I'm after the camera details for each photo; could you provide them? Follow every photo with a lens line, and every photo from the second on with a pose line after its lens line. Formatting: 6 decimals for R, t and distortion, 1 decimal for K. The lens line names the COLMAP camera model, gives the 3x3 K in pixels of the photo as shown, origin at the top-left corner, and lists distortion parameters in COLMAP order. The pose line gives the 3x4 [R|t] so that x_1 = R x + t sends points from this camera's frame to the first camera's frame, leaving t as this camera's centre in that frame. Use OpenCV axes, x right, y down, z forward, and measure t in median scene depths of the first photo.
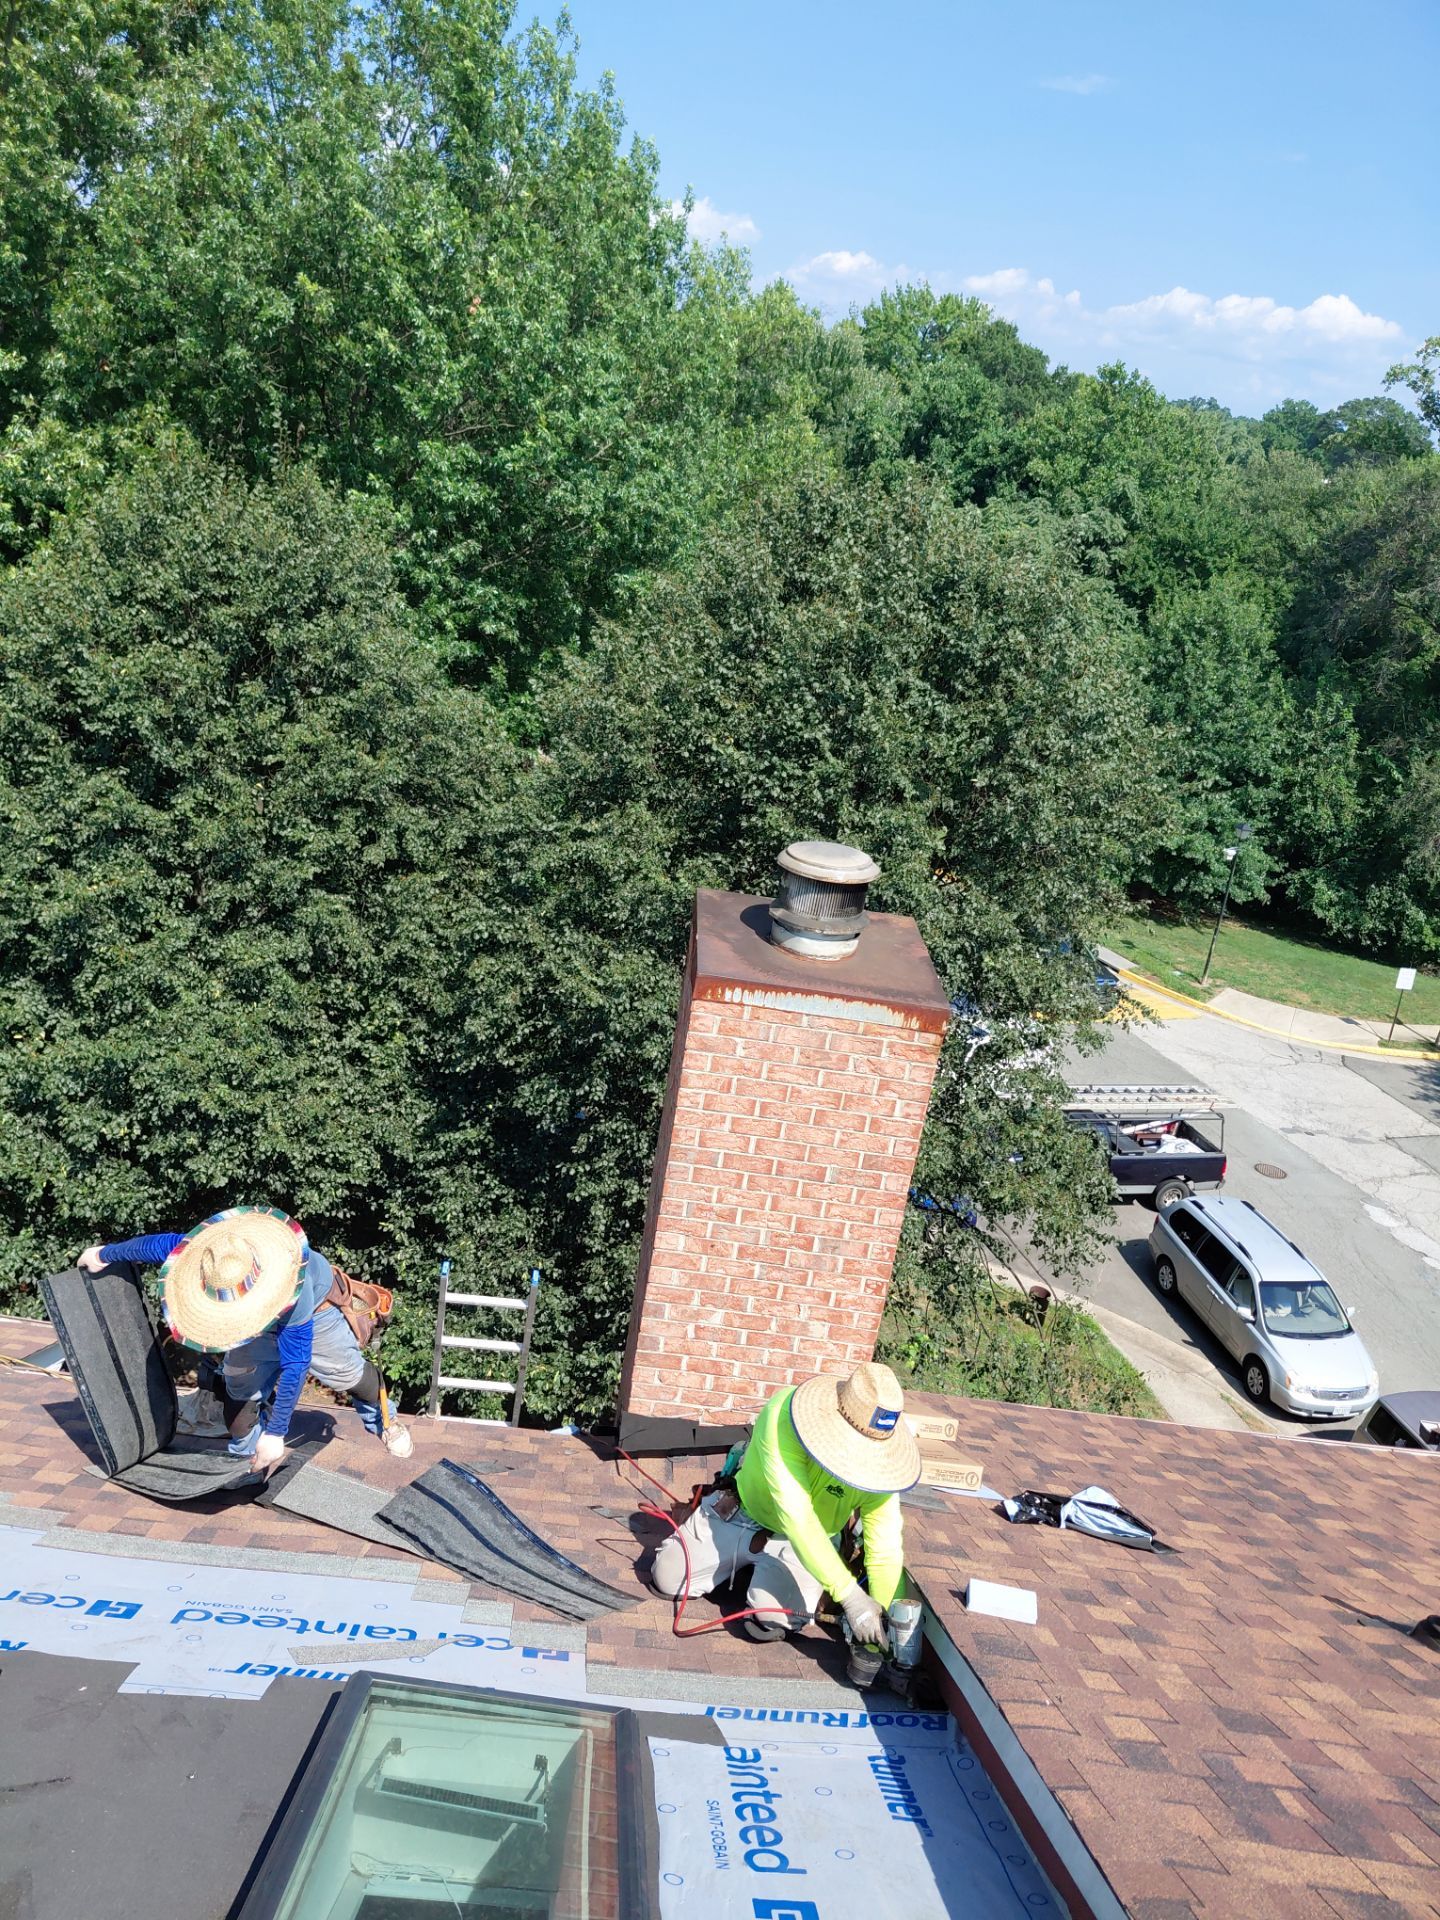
lens RADIAL K [[1475.6, 0, 713.7], [0, 1475.6, 972.7], [0, 0, 1]] dist [0.104069, -0.250327]
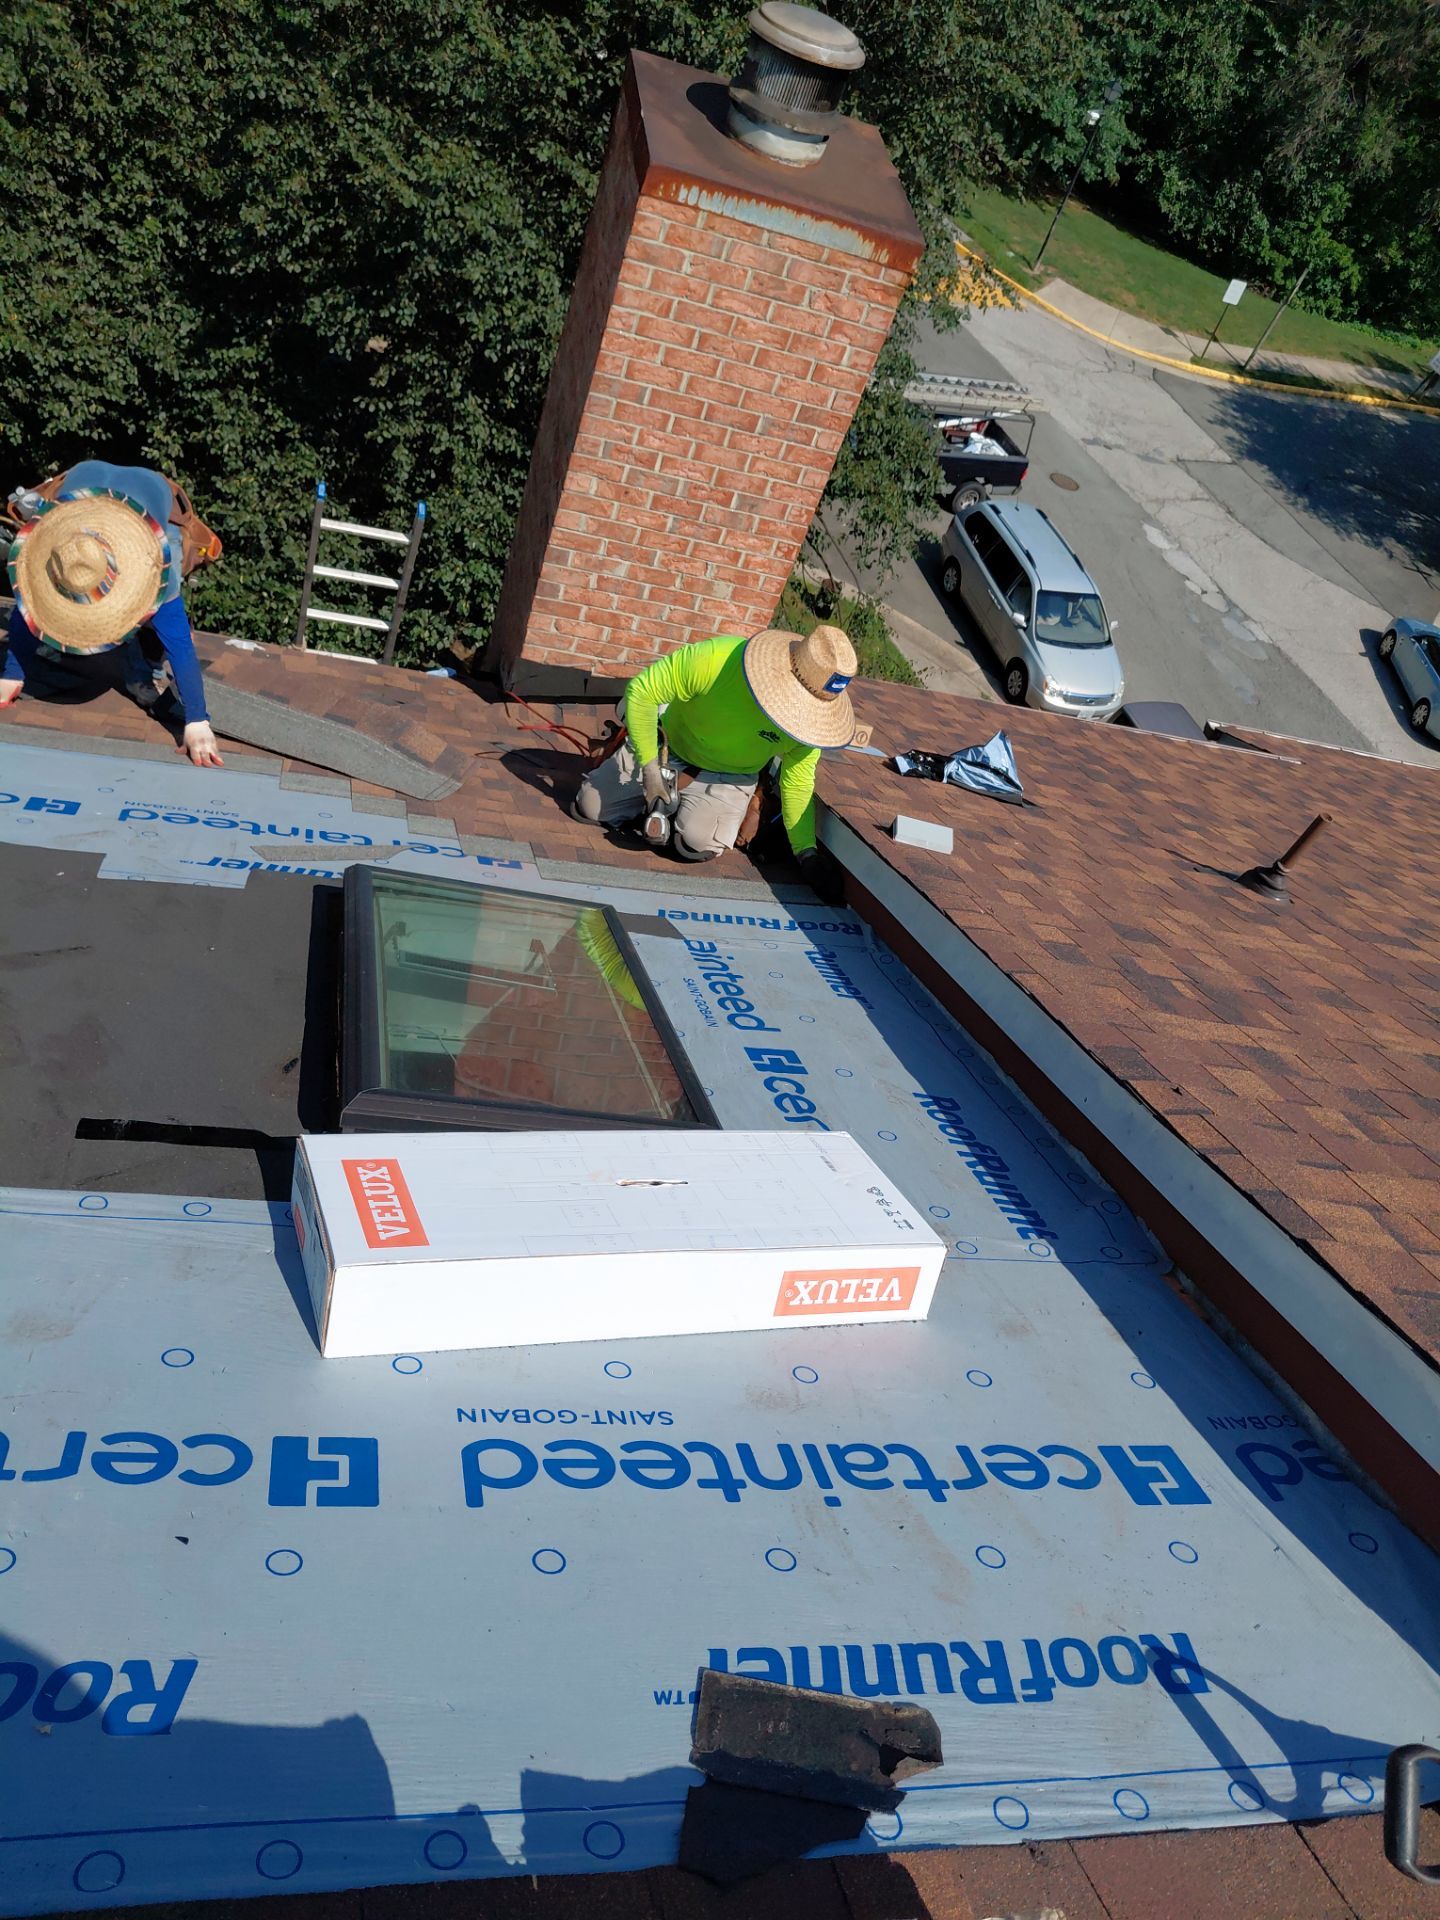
lens RADIAL K [[1420.7, 0, 644.3], [0, 1420.7, 1089.6], [0, 0, 1]] dist [0.020240, -0.066095]
pose [[0.979934, 0.016078, 0.198675, -0.097047], [-0.117430, 0.851964, 0.510262, 0.023552], [-0.161060, -0.523353, 0.836756, 0.007504]]
